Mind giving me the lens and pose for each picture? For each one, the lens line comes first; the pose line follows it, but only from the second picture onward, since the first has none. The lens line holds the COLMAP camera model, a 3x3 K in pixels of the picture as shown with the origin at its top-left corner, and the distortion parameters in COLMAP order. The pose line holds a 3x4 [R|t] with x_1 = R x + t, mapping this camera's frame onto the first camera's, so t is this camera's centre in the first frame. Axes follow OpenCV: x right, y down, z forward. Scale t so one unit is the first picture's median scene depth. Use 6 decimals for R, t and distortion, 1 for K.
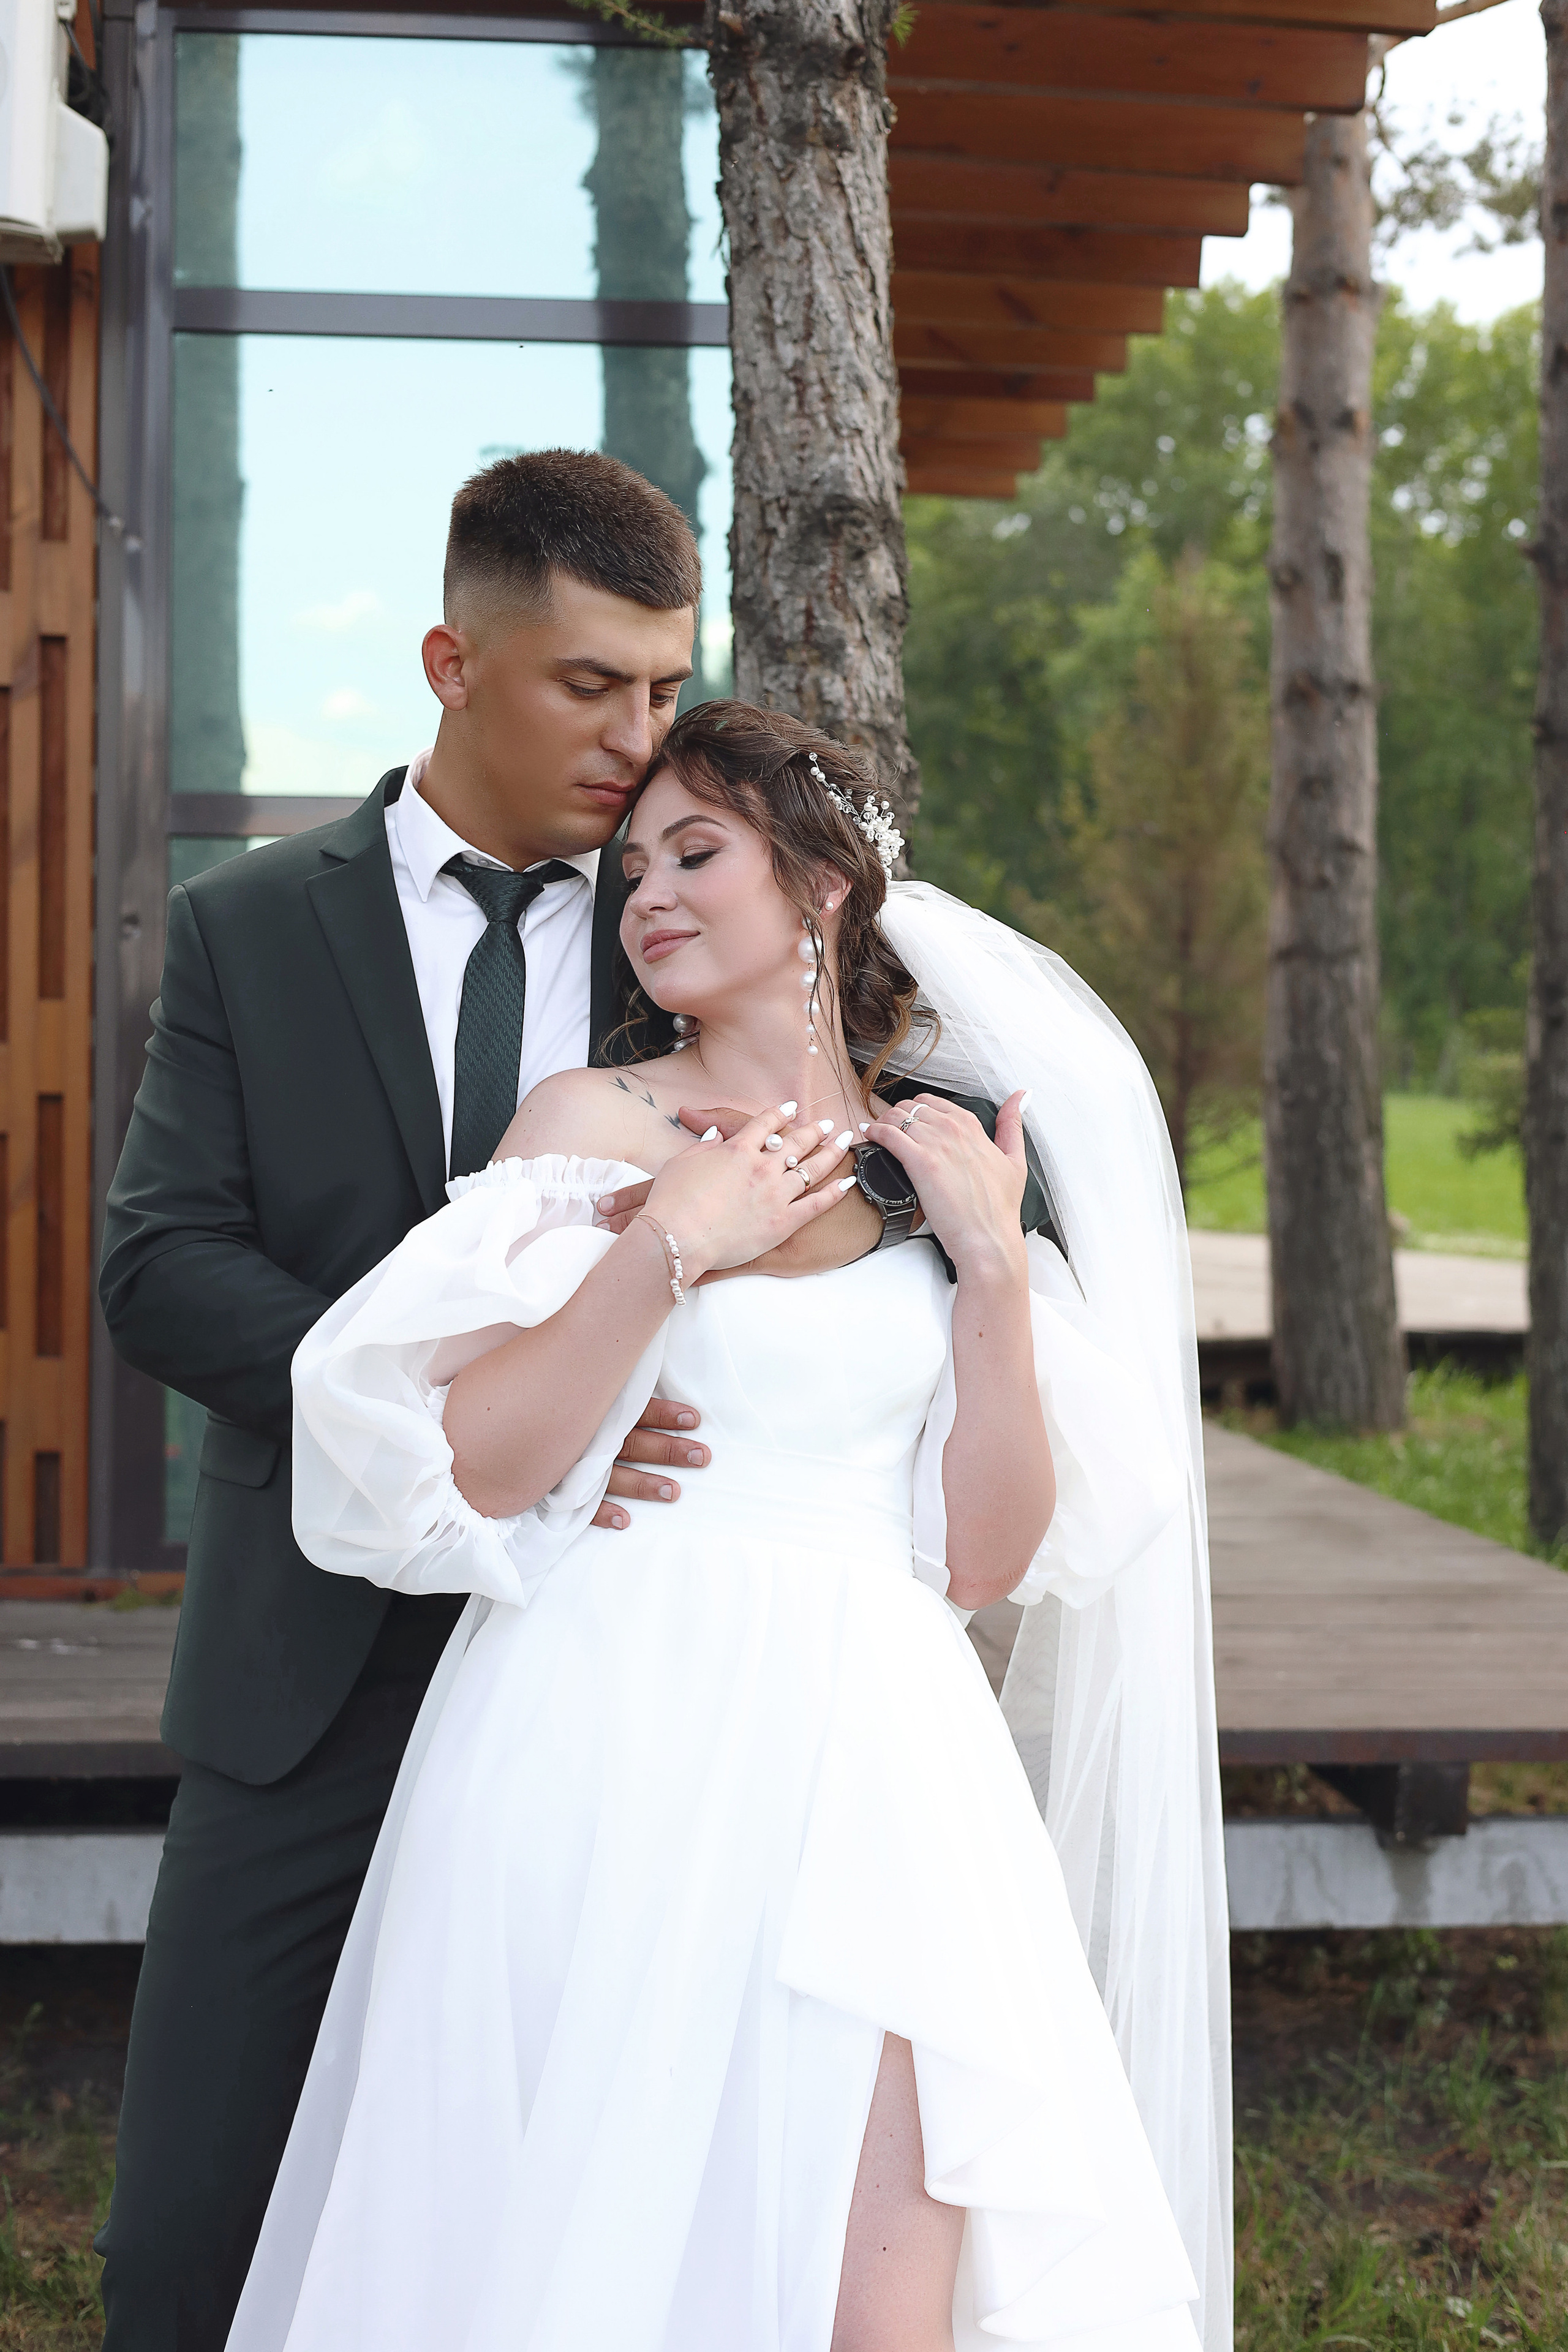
lens RADIAL K [[3422.6, 0, 784.0], [0, 3422.6, 1176.0], [0, 0, 1]] dist [0.034942, -0.181630]
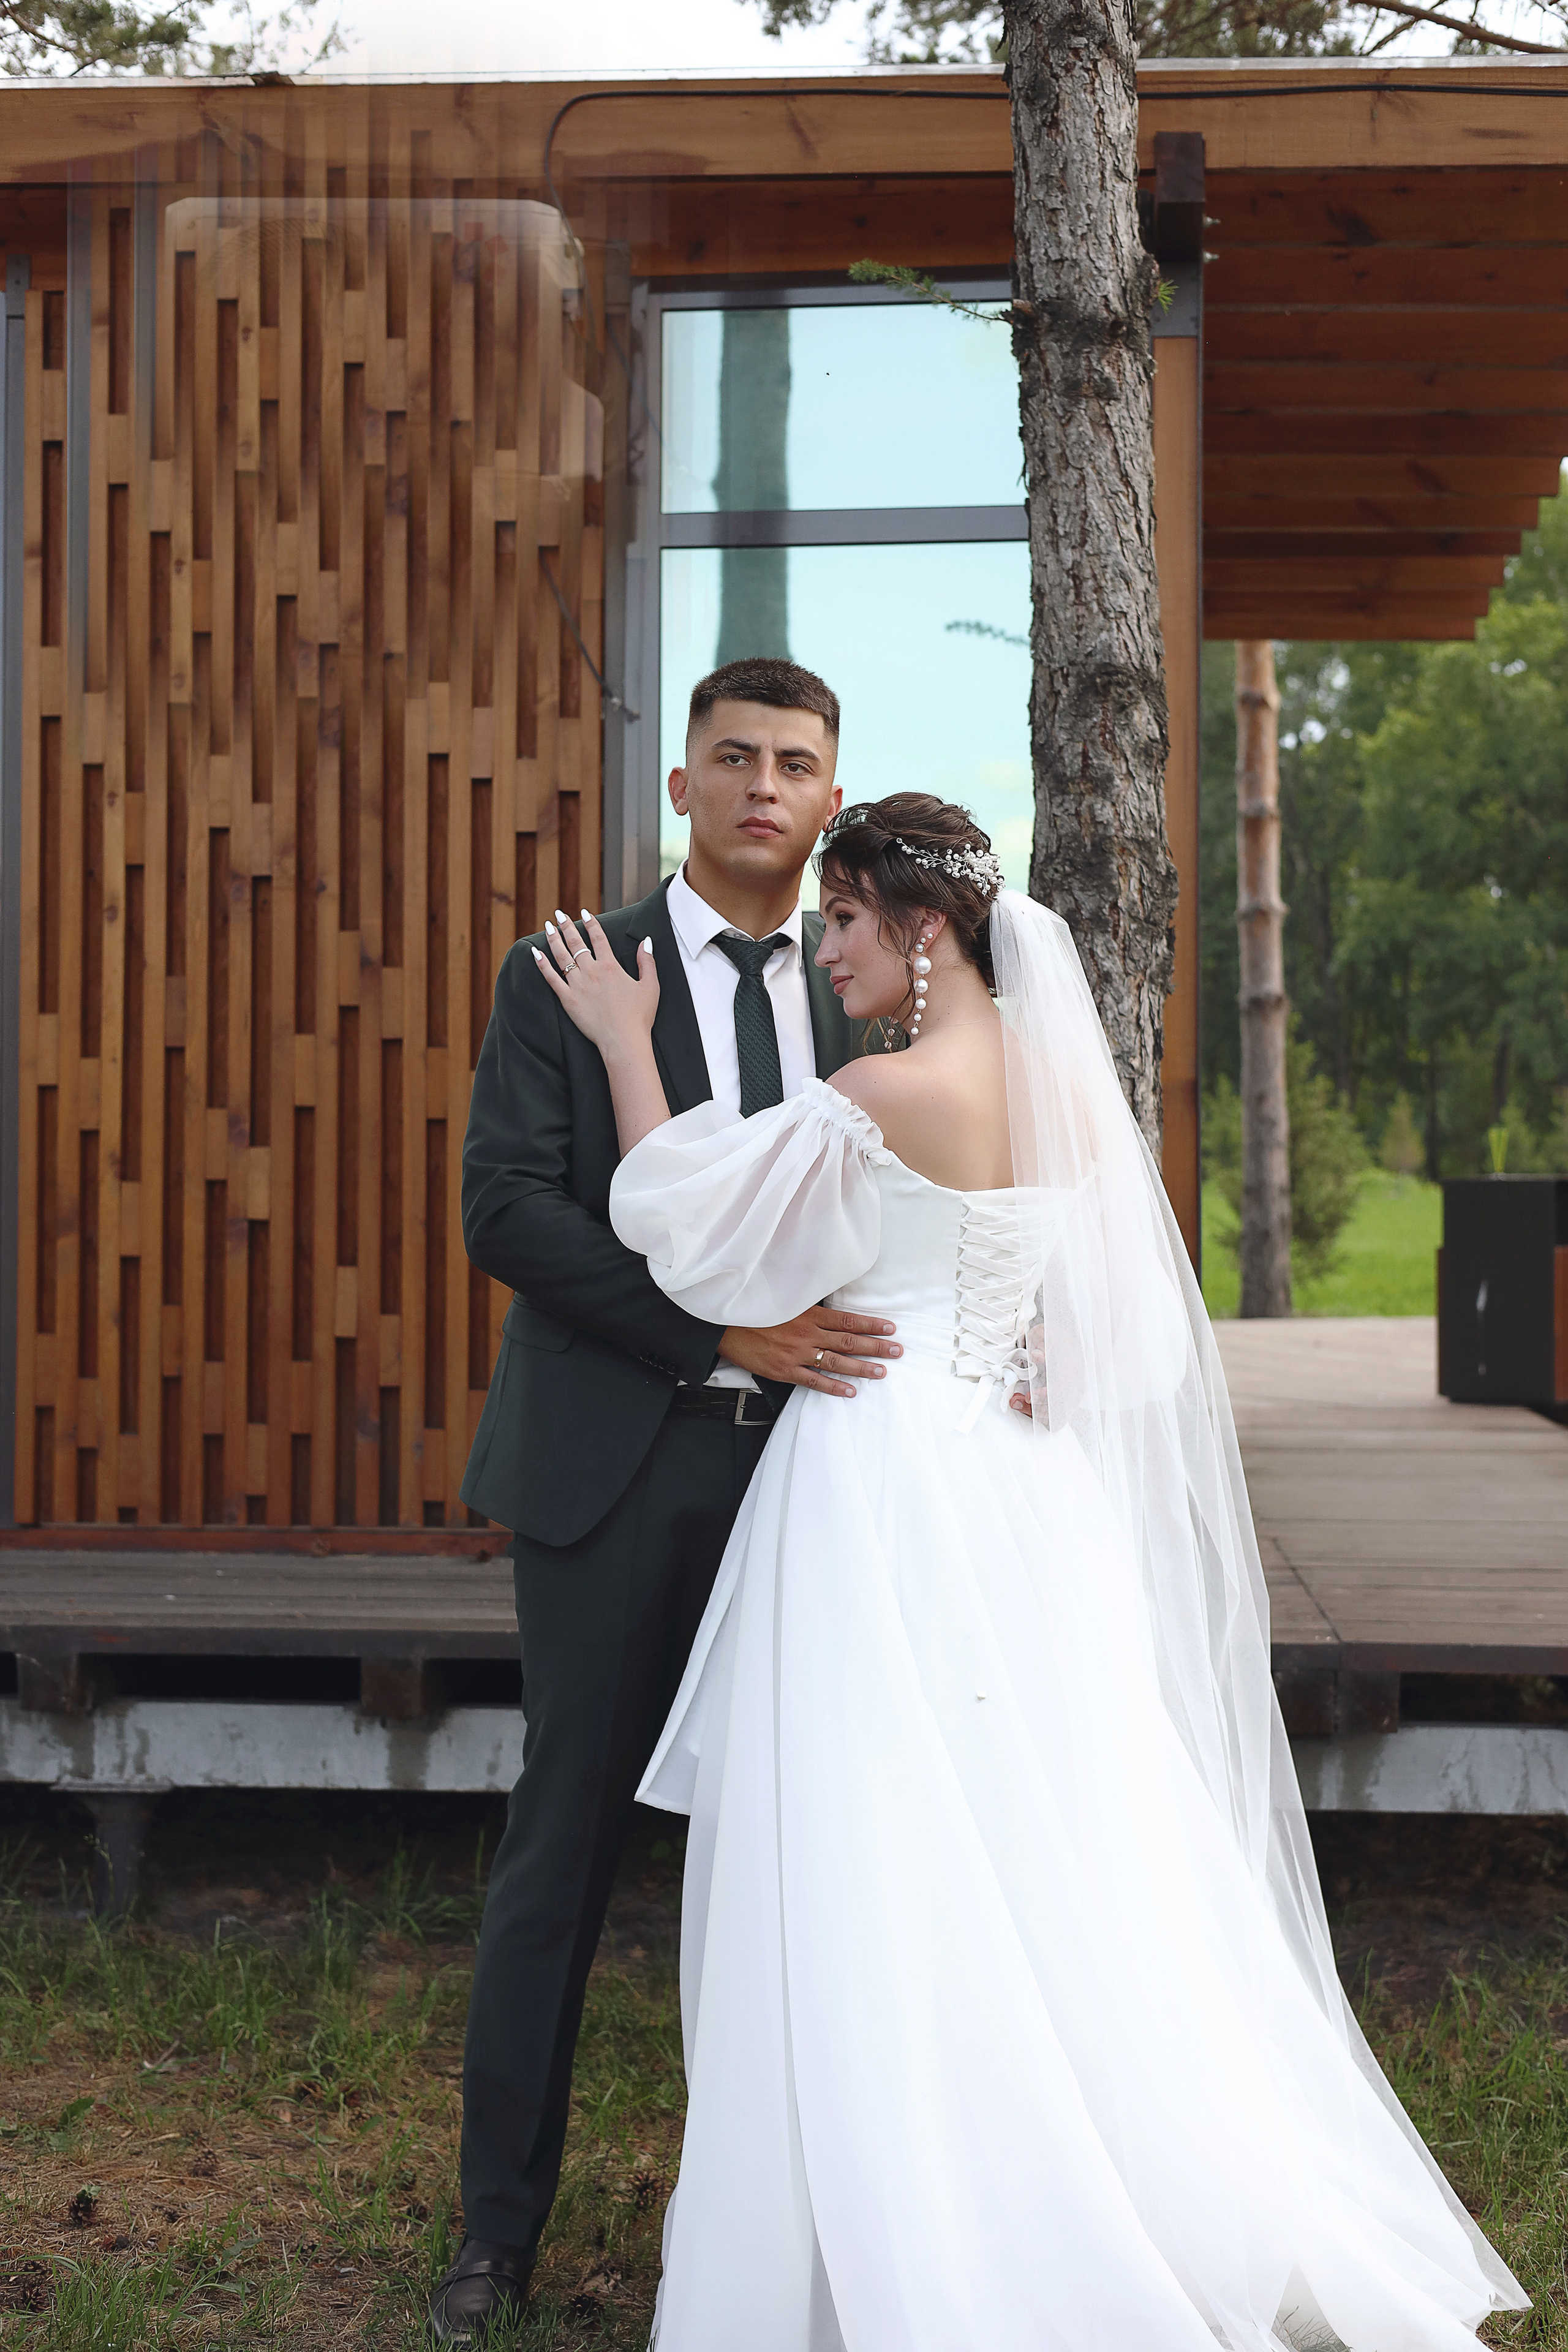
lens RADIAL K [[3323.1, 0, 784.0], [0, 3323.1, 1176.0], [0, 0, 1]] dist [0.069829, -0.316986]
pose [[0.981638, -0.010908, -0.190441, 0.133263], [0.003590, 0.999243, -0.038731, 0.043407], [0.190720, 0.037336, 0.980934, -0.251783]]
